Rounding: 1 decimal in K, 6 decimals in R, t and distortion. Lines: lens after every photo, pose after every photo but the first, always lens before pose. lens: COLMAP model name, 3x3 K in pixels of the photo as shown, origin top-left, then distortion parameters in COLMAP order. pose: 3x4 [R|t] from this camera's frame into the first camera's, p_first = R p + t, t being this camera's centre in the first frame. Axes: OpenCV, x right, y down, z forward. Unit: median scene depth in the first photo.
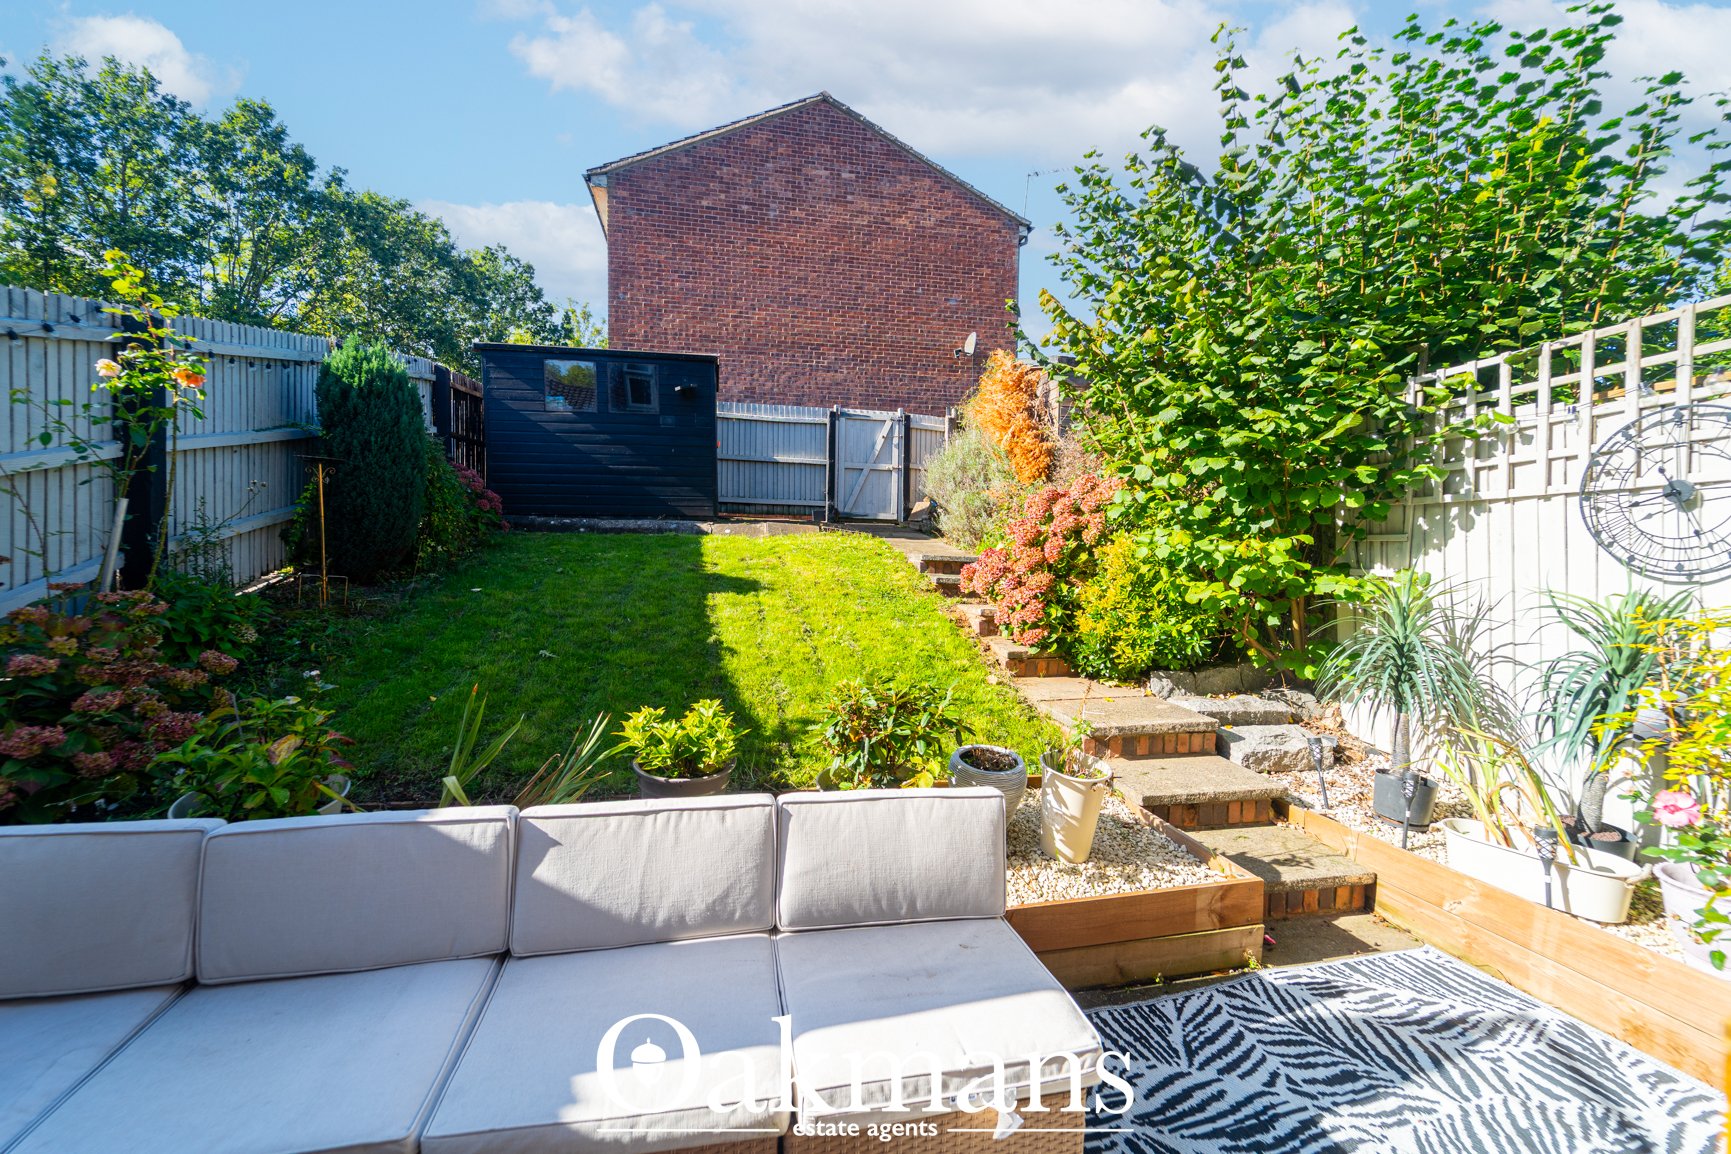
lens RADIAL K [[698.5, 0, 869.8], [0, 698.5, 569.0], [0, 0, 1]] dist [-0.000347, -0.001200]
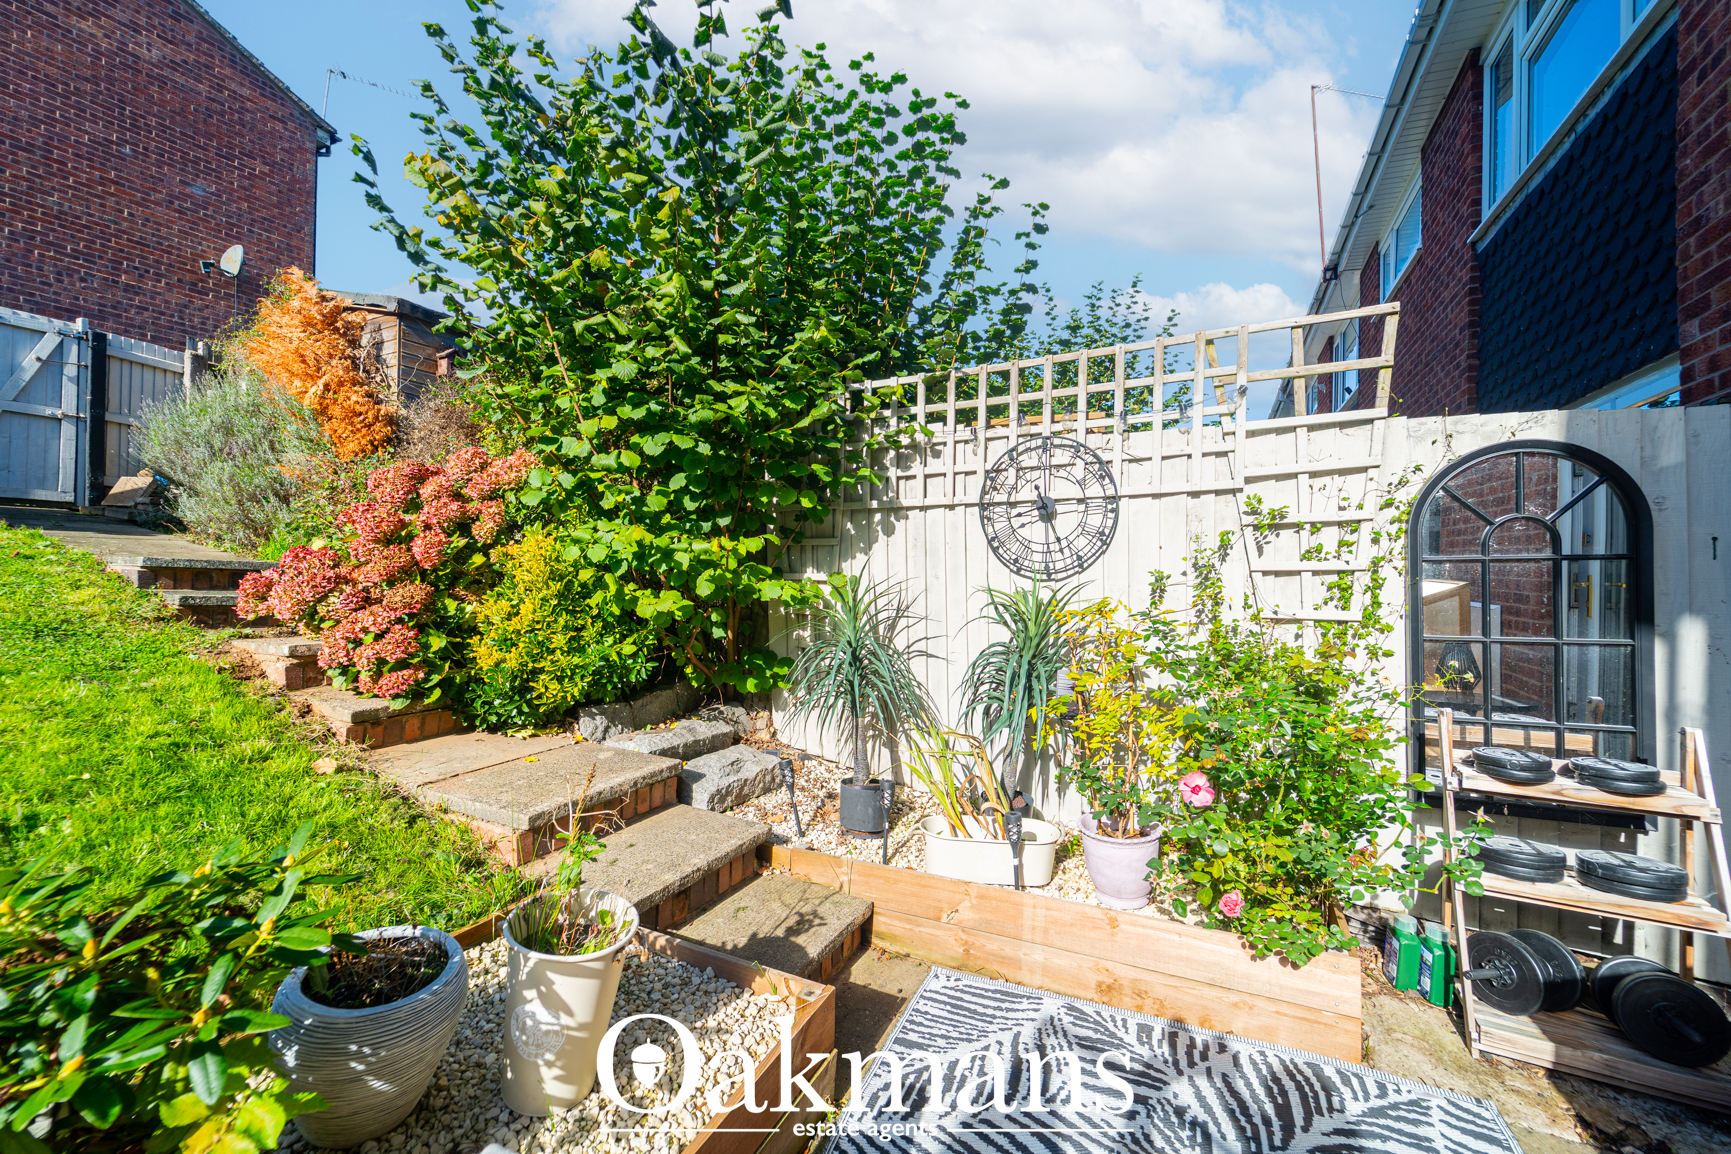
lens RADIAL K [[698.5, 0, 869.8], [0, 698.5, 569.0], [0, 0, 1]] dist [-0.000347, -0.001200]
pose [[0.627552, -0.001016, 0.778574, 0.005639], [0.013651, 0.999860, -0.009698, 0.004857], [-0.778455, 0.016715, 0.627478, 0.282678]]
